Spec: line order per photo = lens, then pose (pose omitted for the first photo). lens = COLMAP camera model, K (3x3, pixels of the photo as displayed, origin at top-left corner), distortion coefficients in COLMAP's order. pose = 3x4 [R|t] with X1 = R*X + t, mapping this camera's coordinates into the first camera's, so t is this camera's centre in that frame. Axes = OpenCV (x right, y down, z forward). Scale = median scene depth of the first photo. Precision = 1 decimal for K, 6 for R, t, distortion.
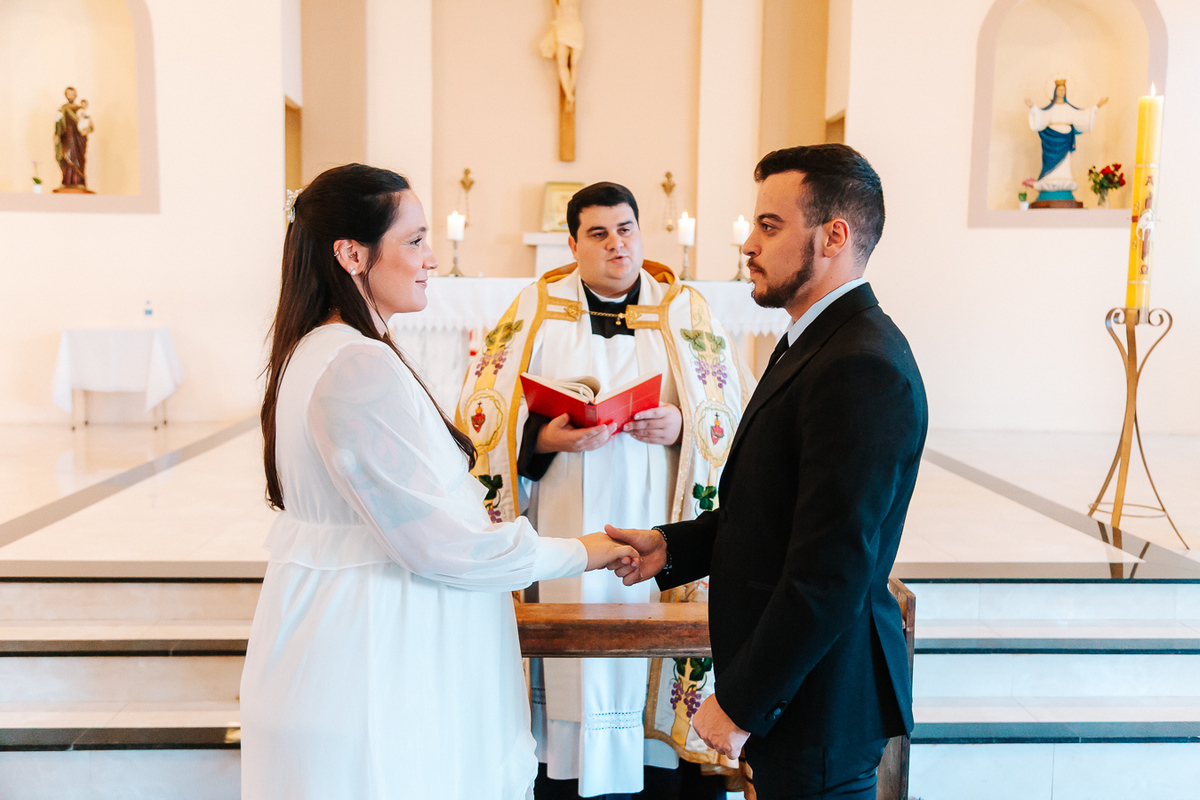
lens RADIAL K [[1131.5, 0, 609.5], [0, 1131.5, 399.1], [0, 0, 1]] dist [0.003242, -0.016614]
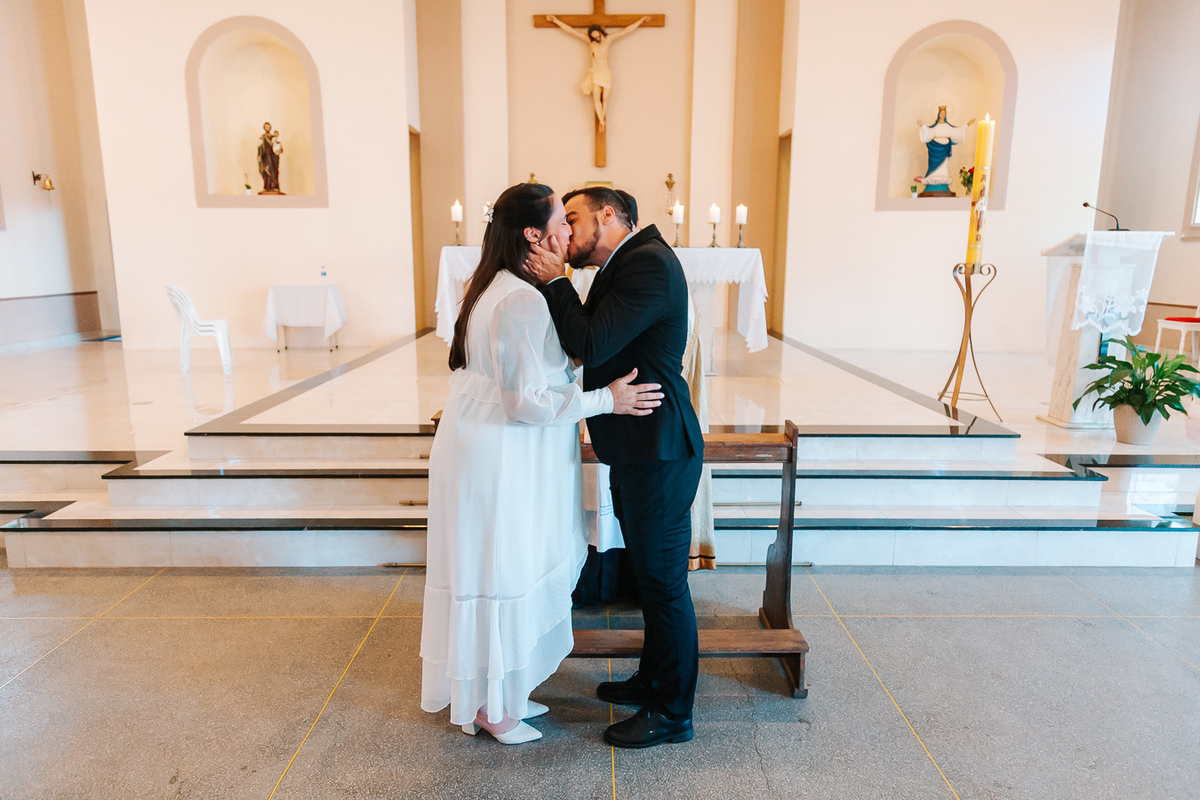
lens RADIAL K [[802.0, 0, 604.6], [0, 802.0, 414.2], [0, 0, 1]] dist [-0.030684, 0.000648]
pose [[0.999283, -0.001943, -0.037799, 0.006812], [0.005510, 0.995509, 0.094509, 0.010687], [0.037446, -0.094649, 0.994806, -0.061726]]
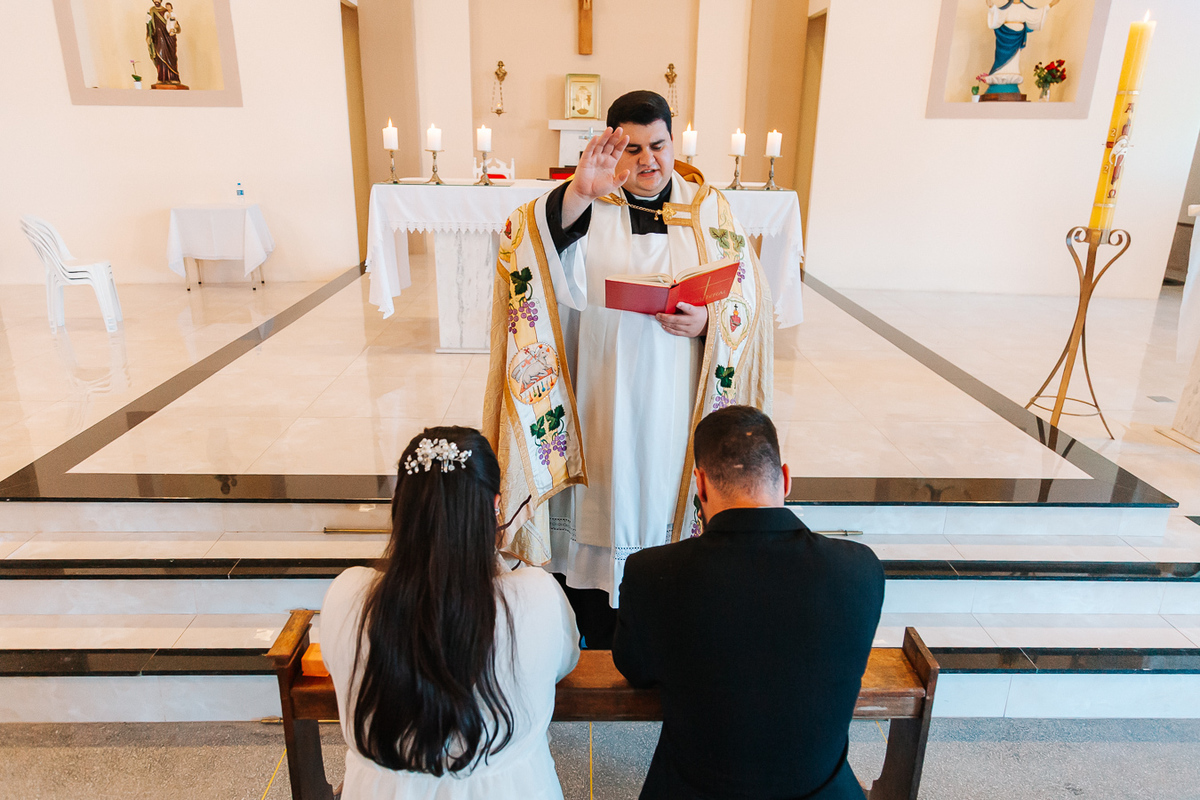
lens RADIAL K [[808.5, 0, 600.0], [0, 808.5, 400.0], [0, 0, 1]] dist [-0.010681, 0.005524]
pose [[0.999699, 0.009074, -0.022783, 0.000259], [-0.003668, 0.973906, 0.226921, -0.057153], [0.024248, -0.226769, 0.973647, 0.114181]]
